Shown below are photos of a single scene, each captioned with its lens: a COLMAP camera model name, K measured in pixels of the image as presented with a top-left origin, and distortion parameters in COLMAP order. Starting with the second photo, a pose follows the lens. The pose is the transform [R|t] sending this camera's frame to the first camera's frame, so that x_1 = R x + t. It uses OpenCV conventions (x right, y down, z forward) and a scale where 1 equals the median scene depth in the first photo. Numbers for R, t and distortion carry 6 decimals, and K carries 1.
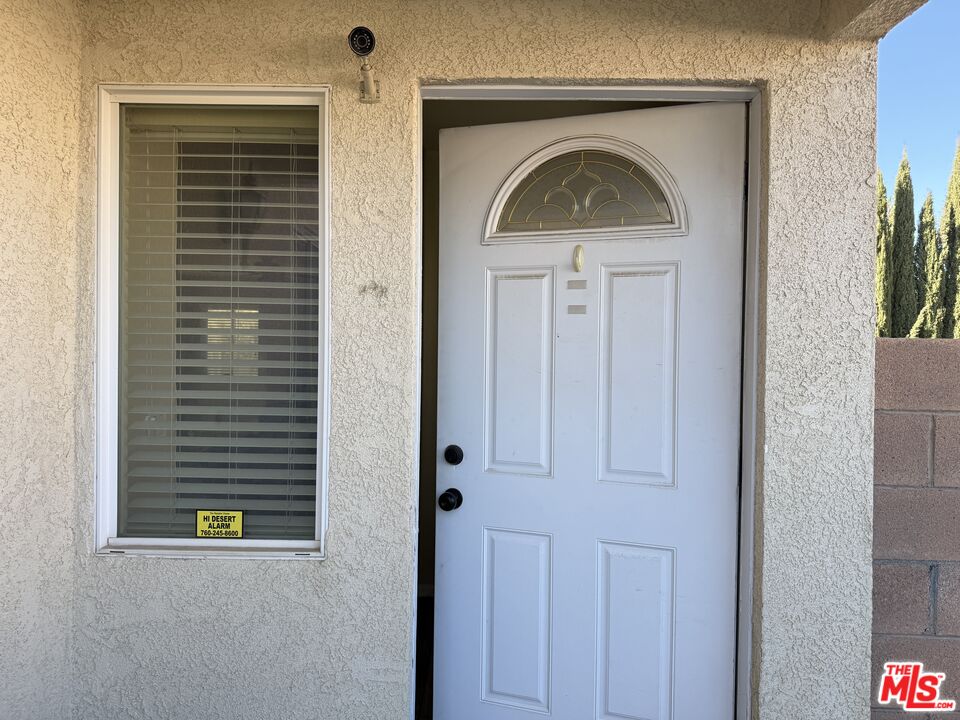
lens RADIAL K [[682.0, 0, 484.1], [0, 682.0, 358.6], [0, 0, 1]] dist [0.059291, -0.087881]
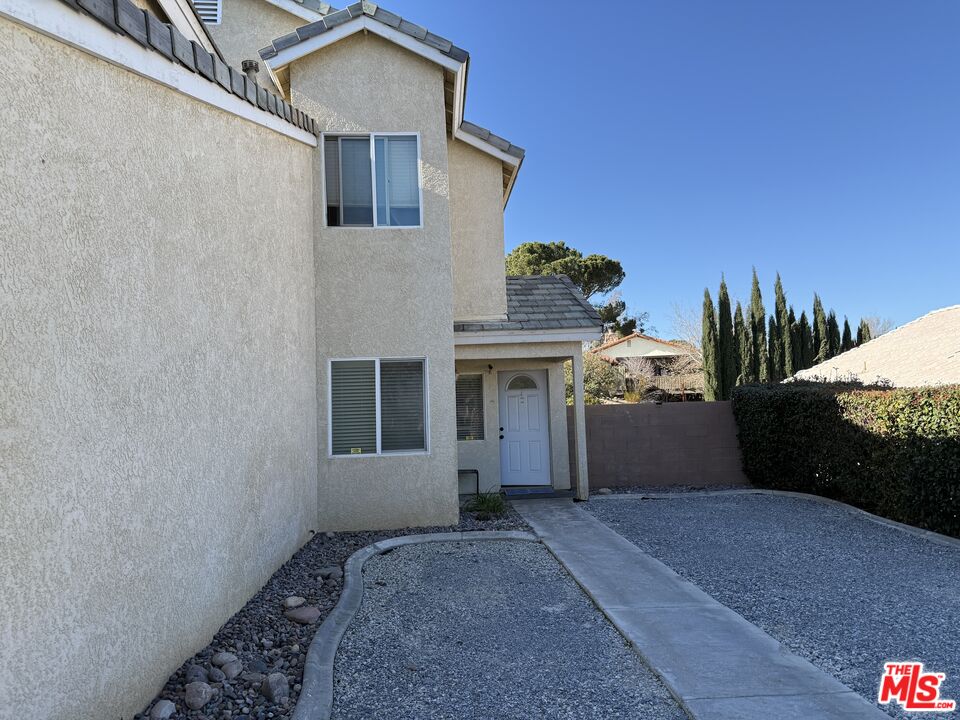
lens RADIAL K [[682.0, 0, 470.6], [0, 682.0, 366.3], [0, 0, 1]] dist [0.059291, -0.087881]
pose [[0.997469, -0.042162, 0.057259, -0.070324], [0.046974, 0.995232, -0.085480, 0.011195], [-0.053382, 0.087953, 0.994693, -0.539608]]
